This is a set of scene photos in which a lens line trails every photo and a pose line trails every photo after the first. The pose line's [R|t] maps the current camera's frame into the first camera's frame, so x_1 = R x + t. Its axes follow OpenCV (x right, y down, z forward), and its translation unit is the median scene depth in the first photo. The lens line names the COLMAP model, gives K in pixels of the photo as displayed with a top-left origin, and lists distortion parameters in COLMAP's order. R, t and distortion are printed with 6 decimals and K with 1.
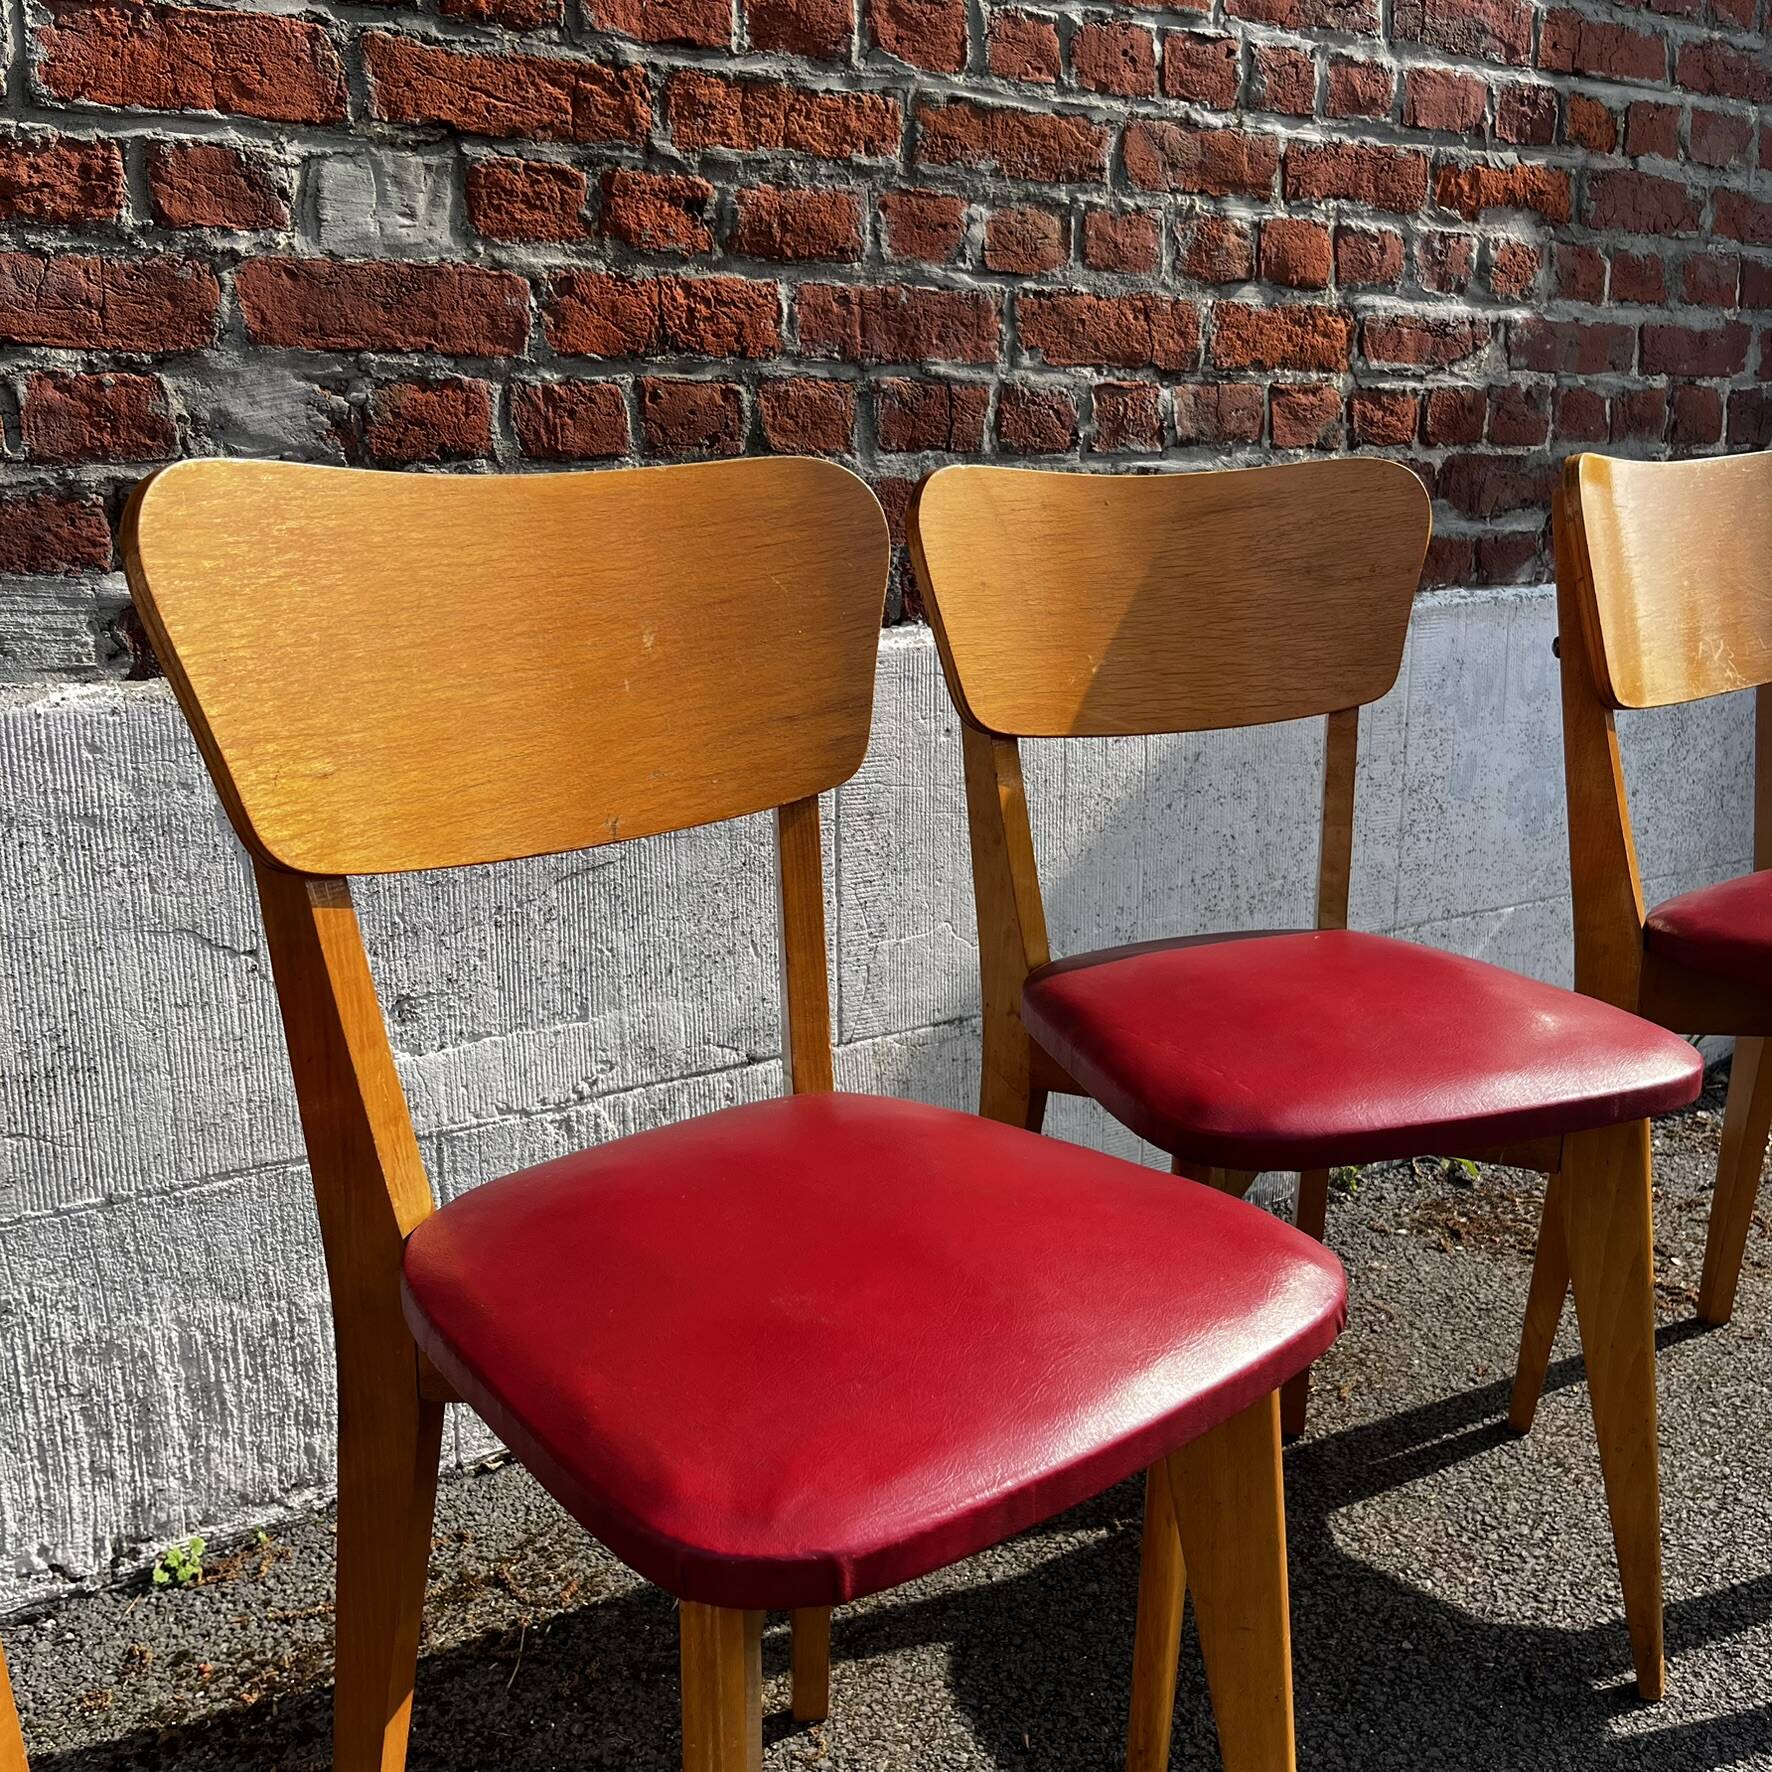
lens RADIAL K [[1786.3, 0, 897.3], [0, 1786.3, 907.9], [0, 0, 1]] dist [0.021780, 0.000000]
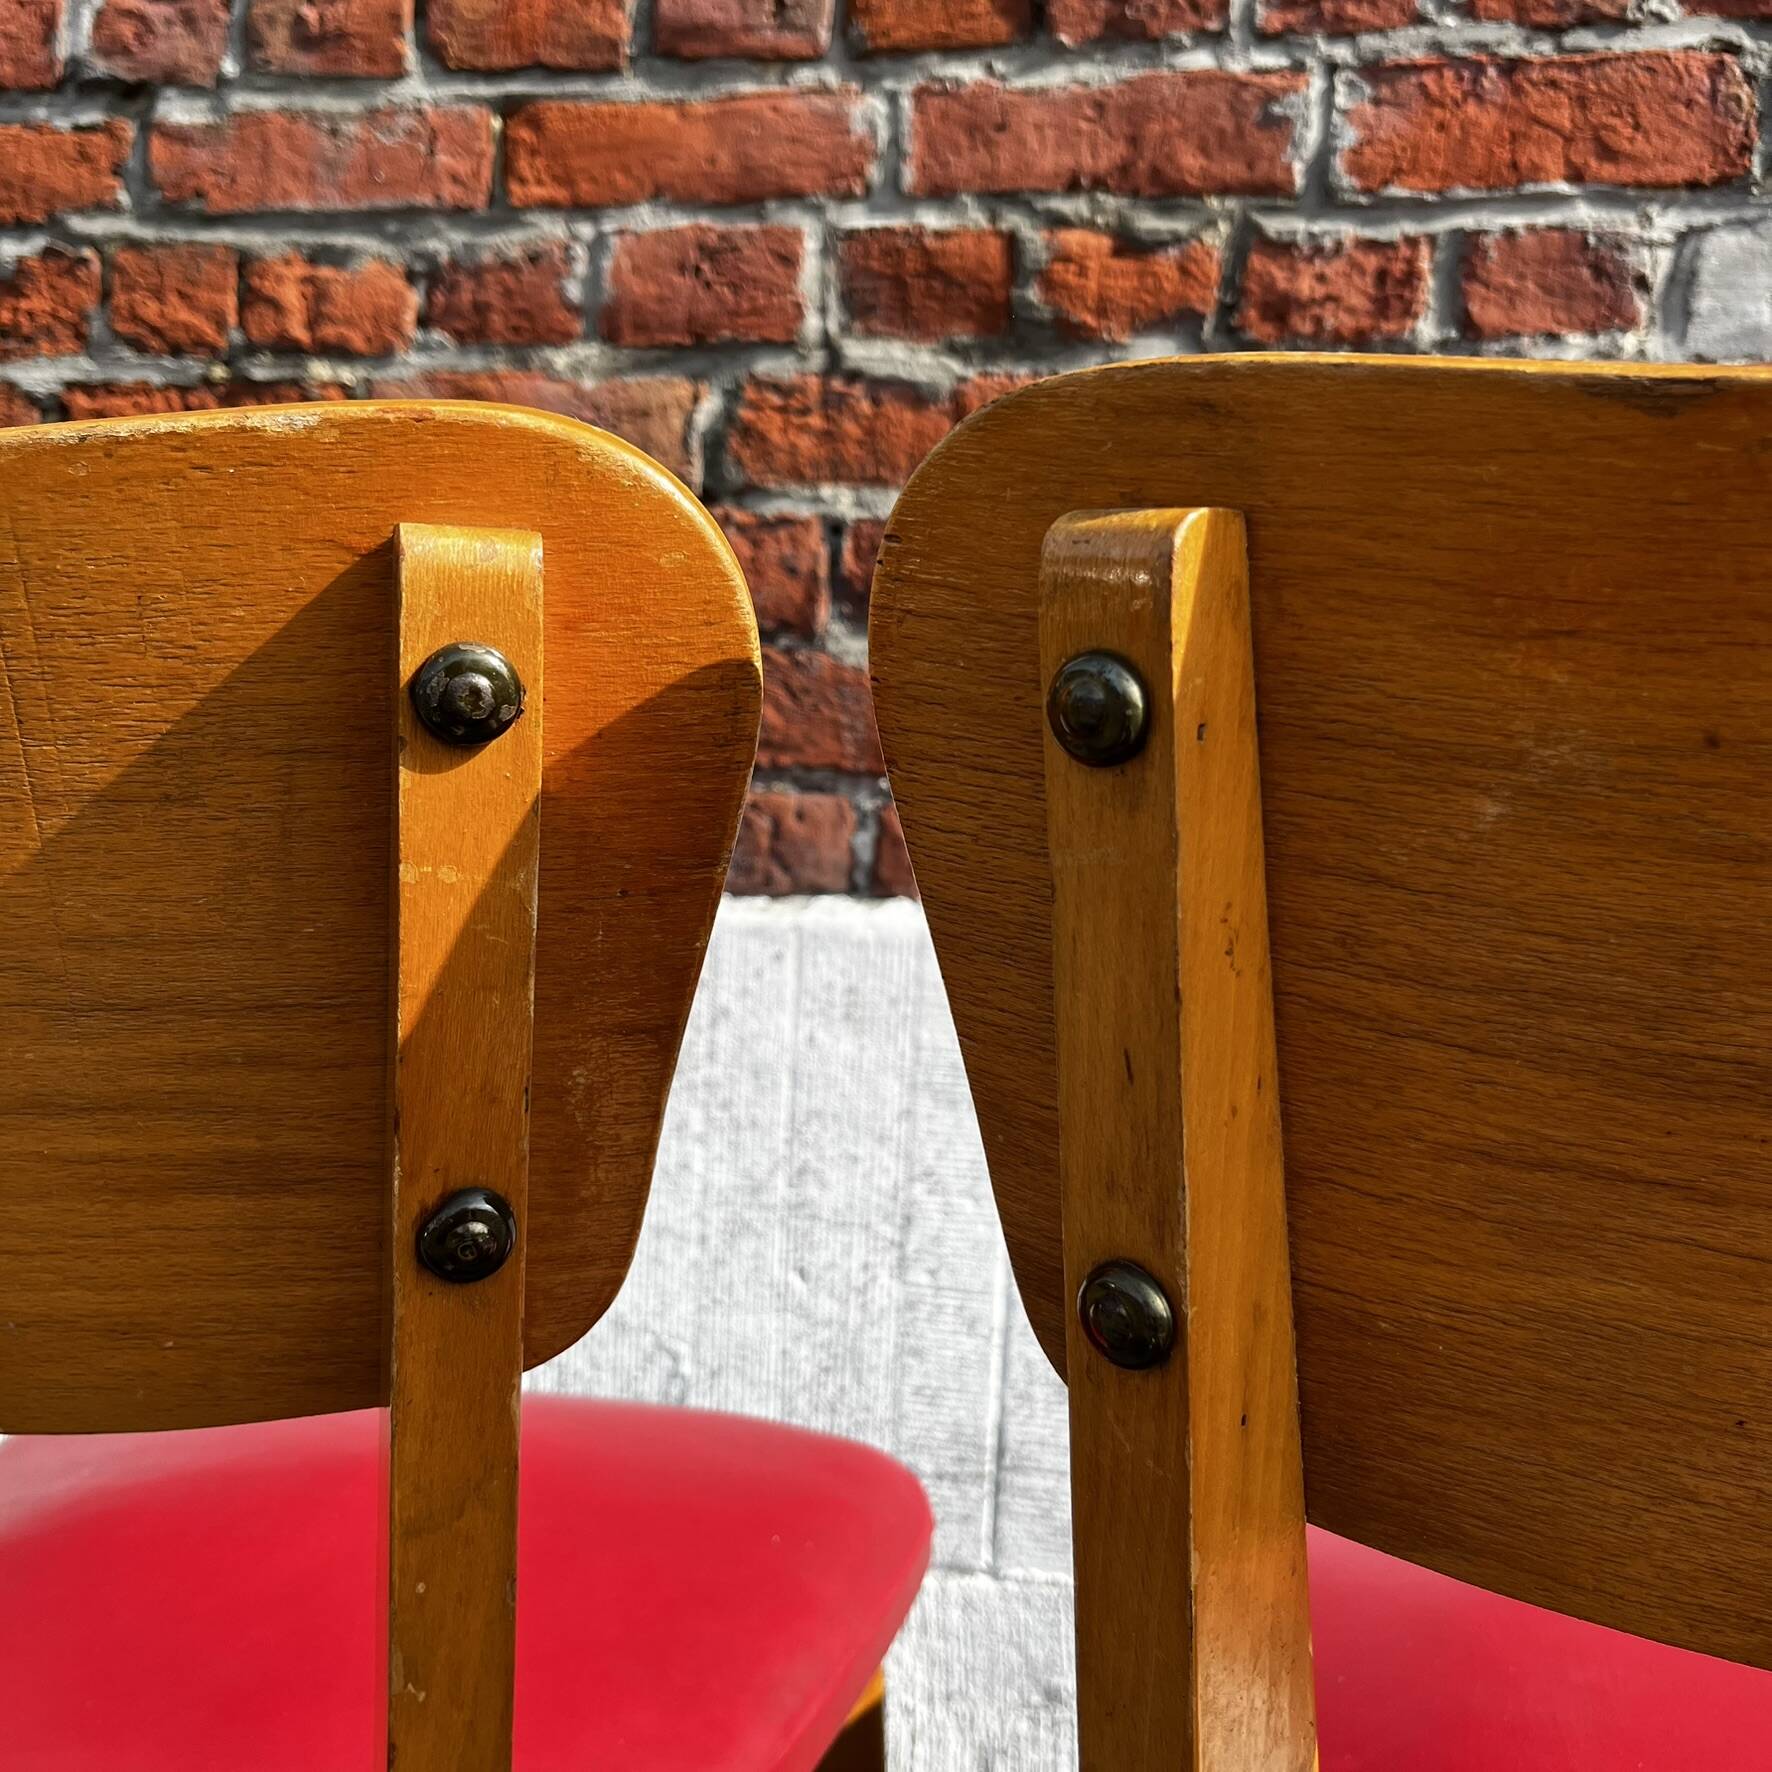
lens RADIAL K [[1786.3, 0, 896.2], [0, 1786.3, 889.6], [0, 0, 1]] dist [0.021780, 0.000000]
pose [[0.735502, 0.077348, -0.673092, -0.048681], [-0.195237, 0.975517, -0.101239, -0.022471], [0.648782, 0.205875, 0.732596, 0.284711]]
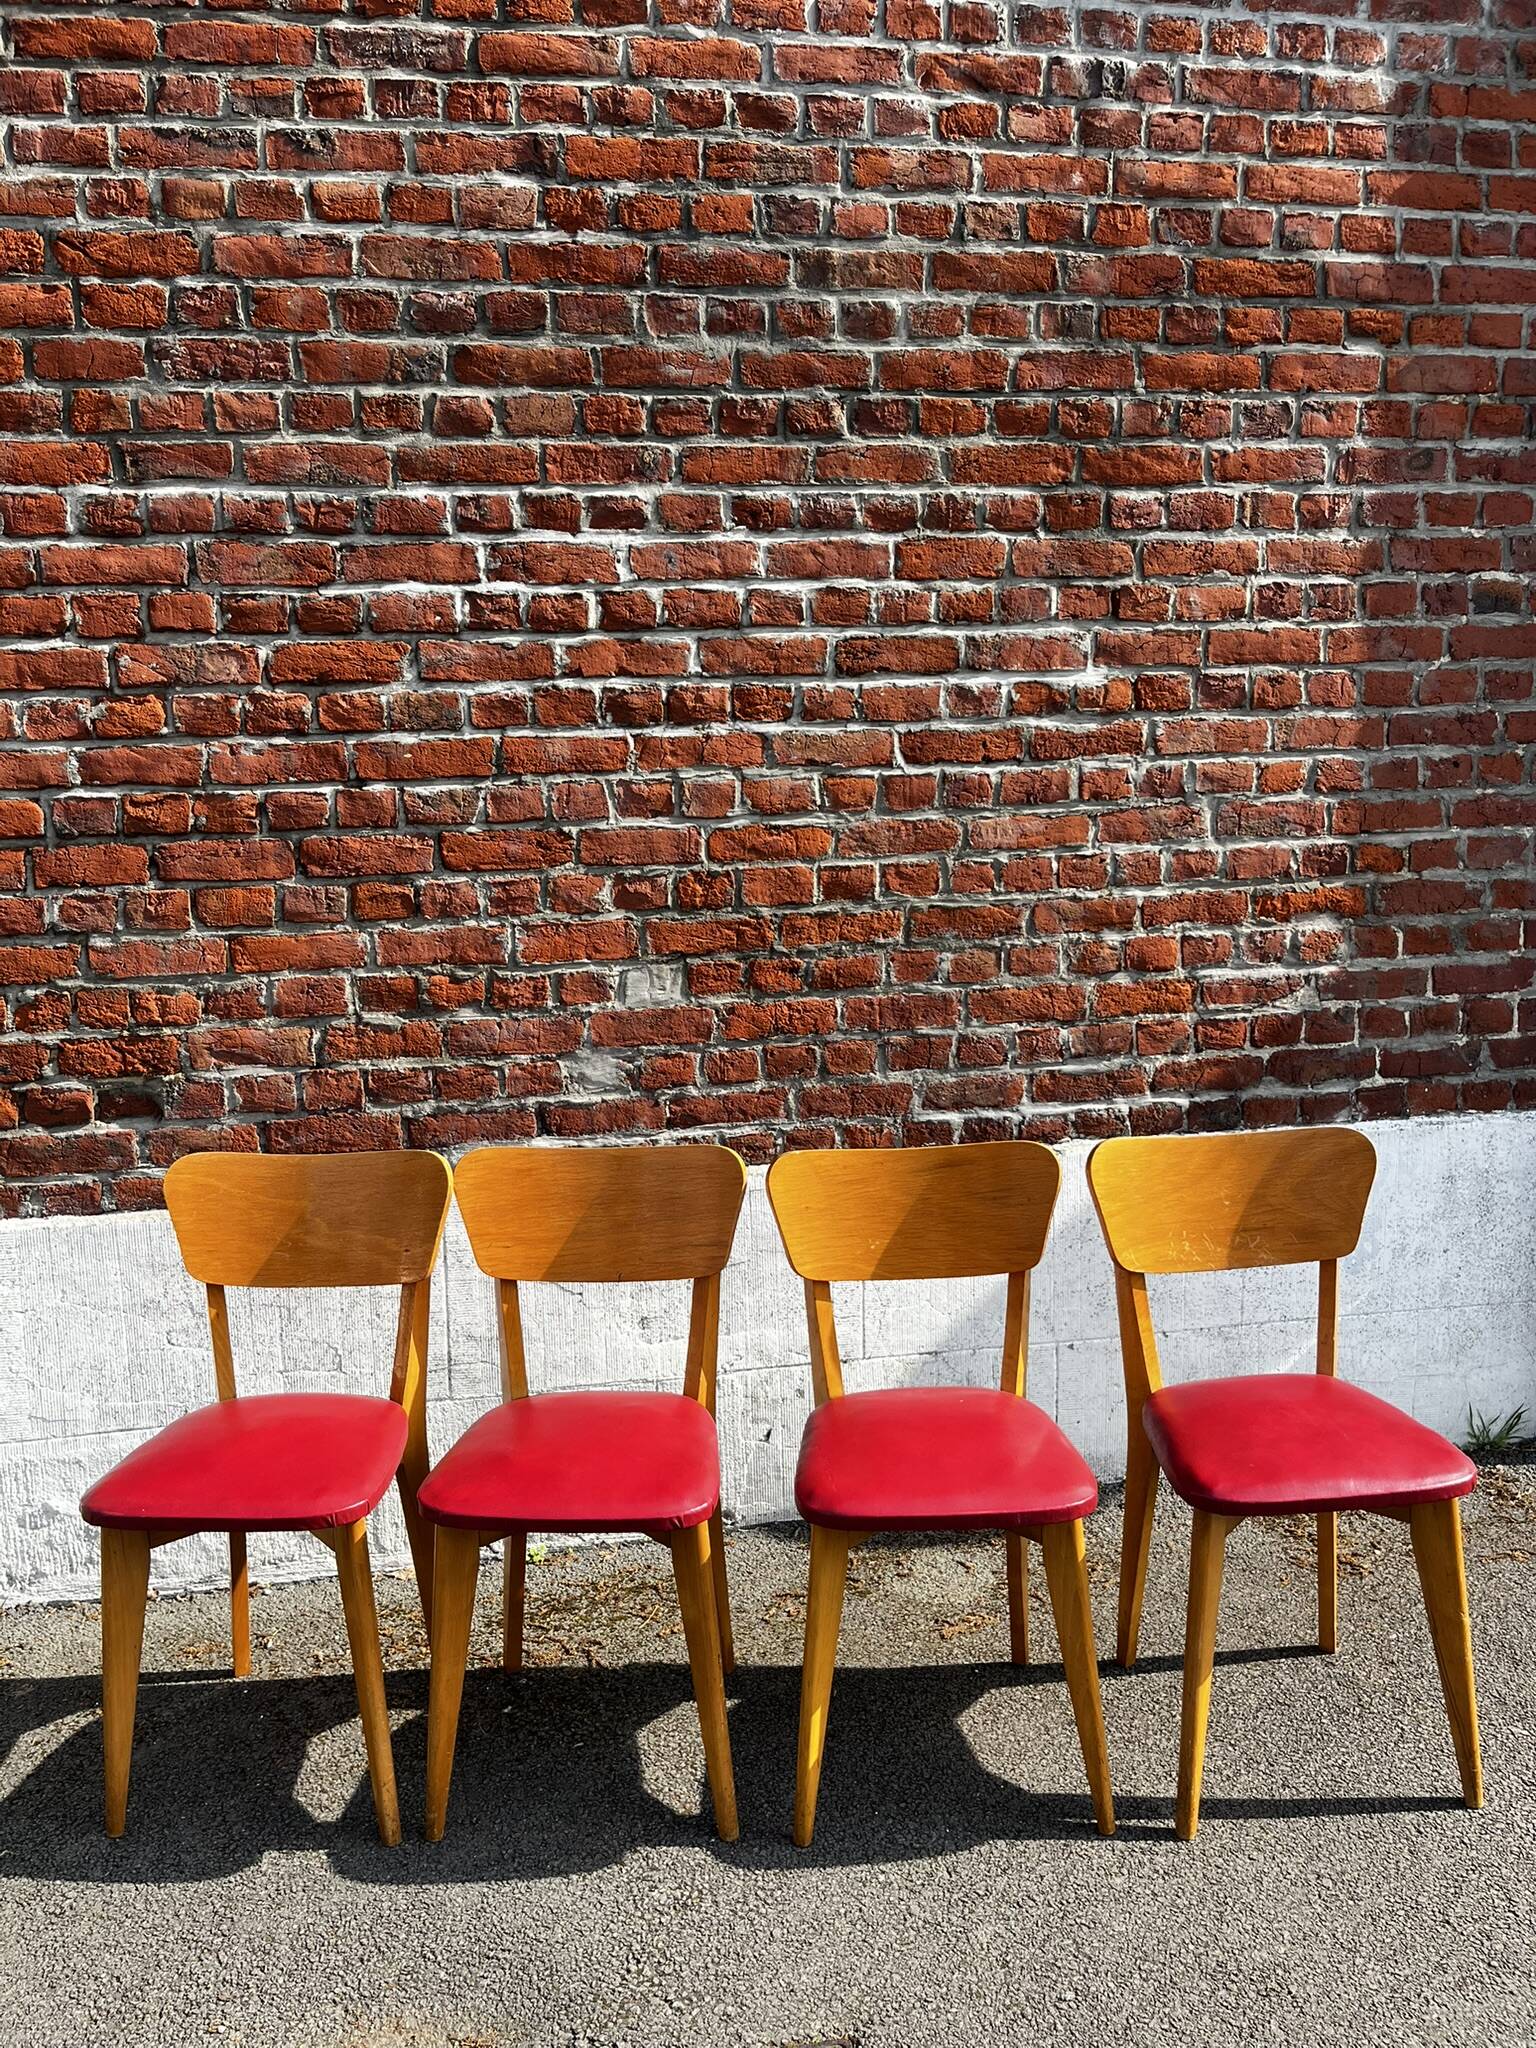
lens RADIAL K [[1545.3, 0, 773.8], [0, 1545.3, 1030.7], [0, 0, 1]] dist [0.049382, -0.074538]
pose [[0.921951, 0.047269, -0.384412, 0.596681], [-0.075130, 0.995498, -0.057777, -0.206274], [0.379951, 0.082149, 0.921352, -0.751997]]
